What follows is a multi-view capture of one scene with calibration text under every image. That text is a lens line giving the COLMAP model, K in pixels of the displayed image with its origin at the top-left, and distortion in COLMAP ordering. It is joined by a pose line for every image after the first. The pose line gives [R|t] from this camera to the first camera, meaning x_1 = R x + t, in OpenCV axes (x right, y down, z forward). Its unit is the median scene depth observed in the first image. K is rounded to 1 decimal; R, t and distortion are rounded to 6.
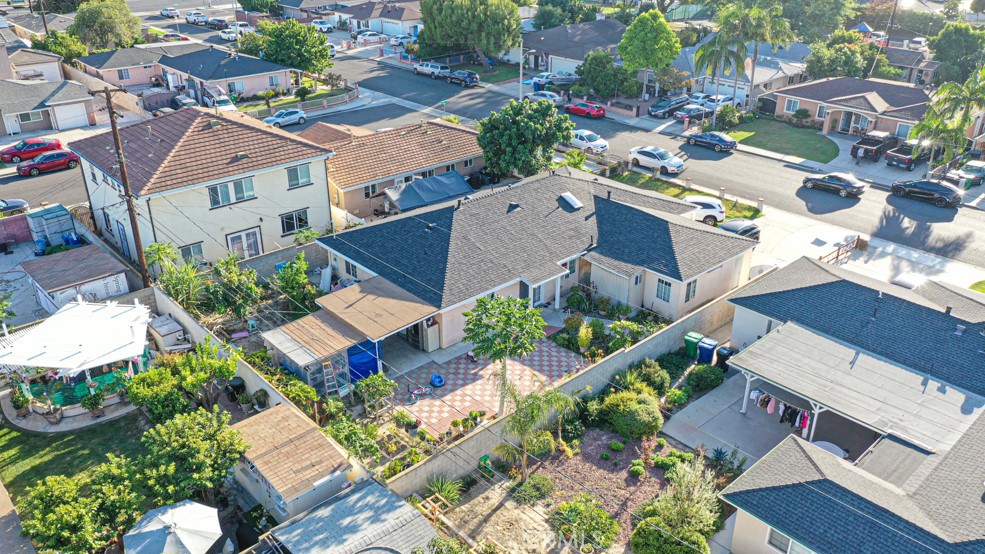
lens RADIAL K [[773.2, 0, 495.0], [0, 773.2, 273.9], [0, 0, 1]] dist [0.007862, -0.002337]
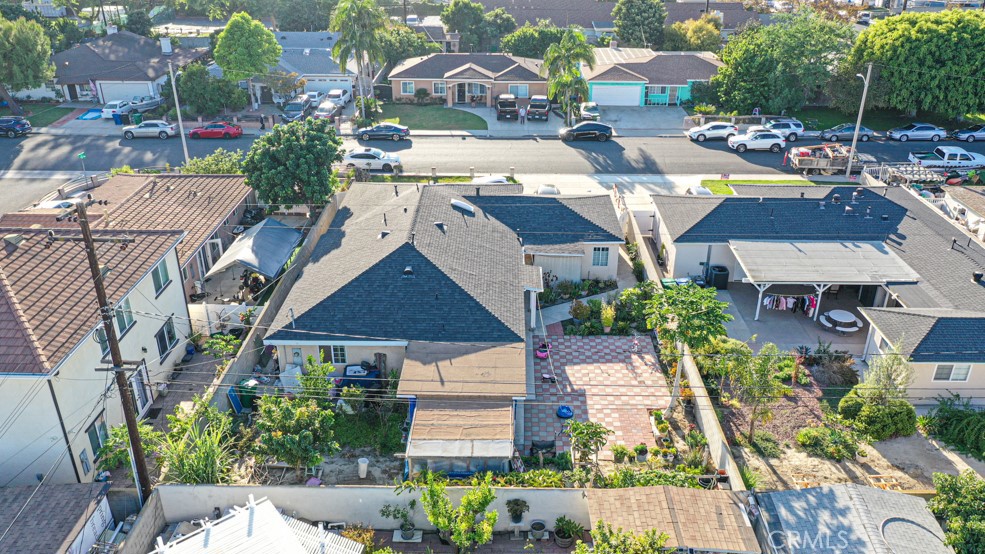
lens RADIAL K [[773.2, 0, 495.0], [0, 773.2, 273.9], [0, 0, 1]] dist [0.007862, -0.002337]
pose [[0.686144, -0.321478, 0.652578, -0.512214], [0.318523, 0.939261, 0.127799, -0.121220], [-0.654025, 0.120173, 0.746866, 0.256524]]
